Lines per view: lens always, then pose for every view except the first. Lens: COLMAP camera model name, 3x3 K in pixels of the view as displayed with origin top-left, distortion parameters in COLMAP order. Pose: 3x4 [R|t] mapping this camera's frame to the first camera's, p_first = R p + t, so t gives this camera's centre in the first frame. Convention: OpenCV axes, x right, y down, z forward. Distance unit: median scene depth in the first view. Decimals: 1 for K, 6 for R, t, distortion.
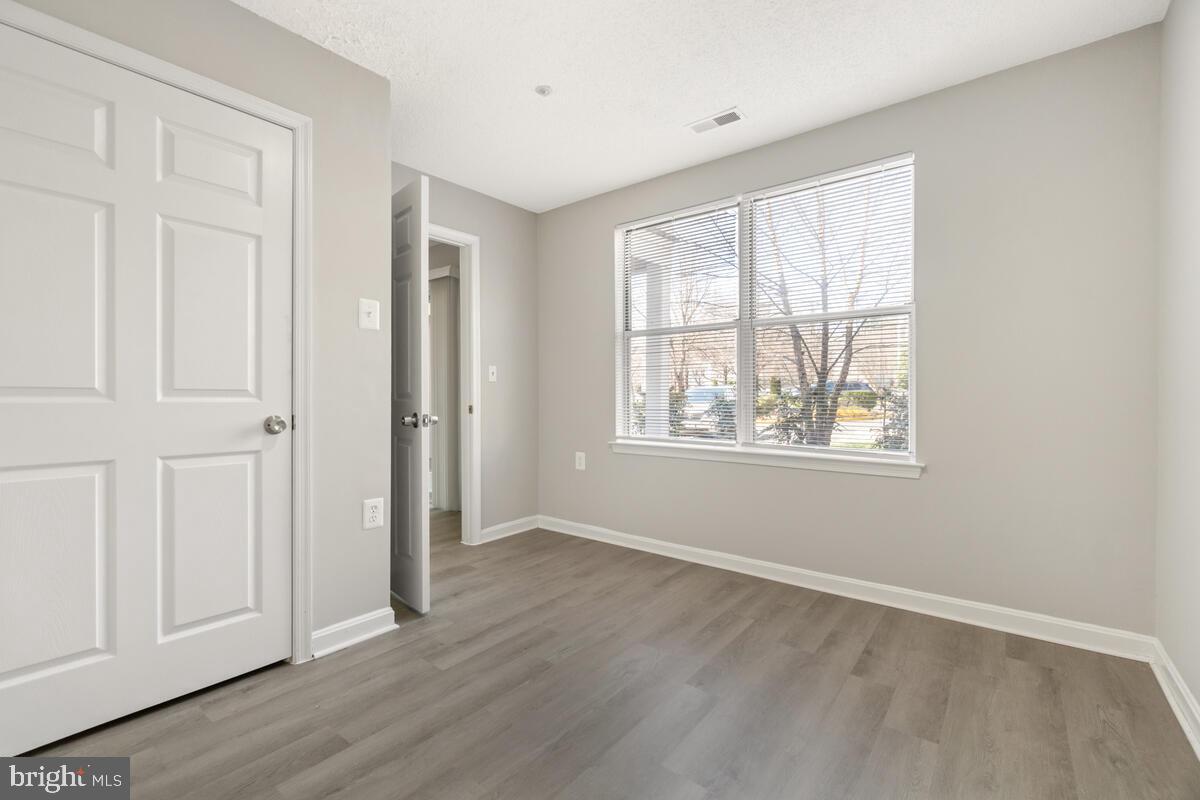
lens RADIAL K [[529.0, 0, 593.9], [0, 529.0, 395.1], [0, 0, 1]] dist [-0.003184, -0.000817]
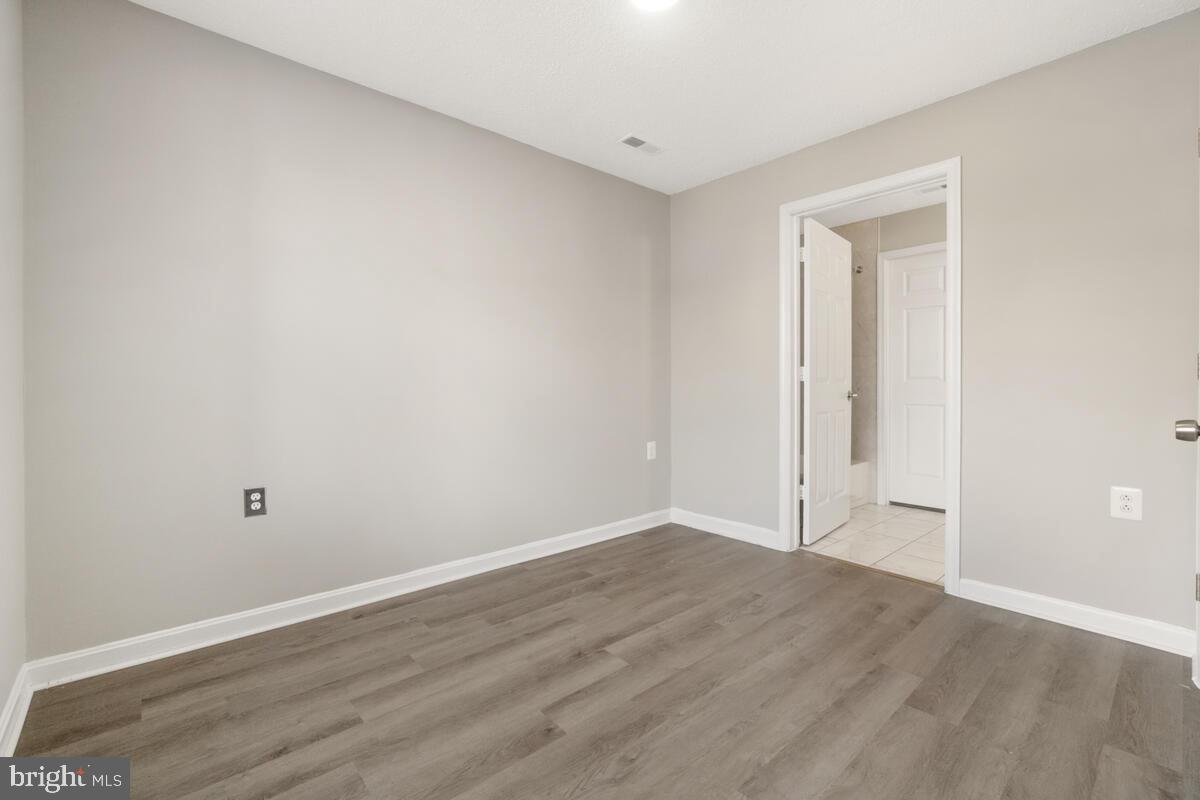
lens RADIAL K [[529.0, 0, 602.3], [0, 529.0, 394.1], [0, 0, 1]] dist [-0.003184, -0.000817]
pose [[-0.987597, -0.001992, 0.156997, -0.011811], [0.001638, 0.999734, 0.022990, -0.002774], [-0.157001, 0.022962, -0.987331, 1.992152]]
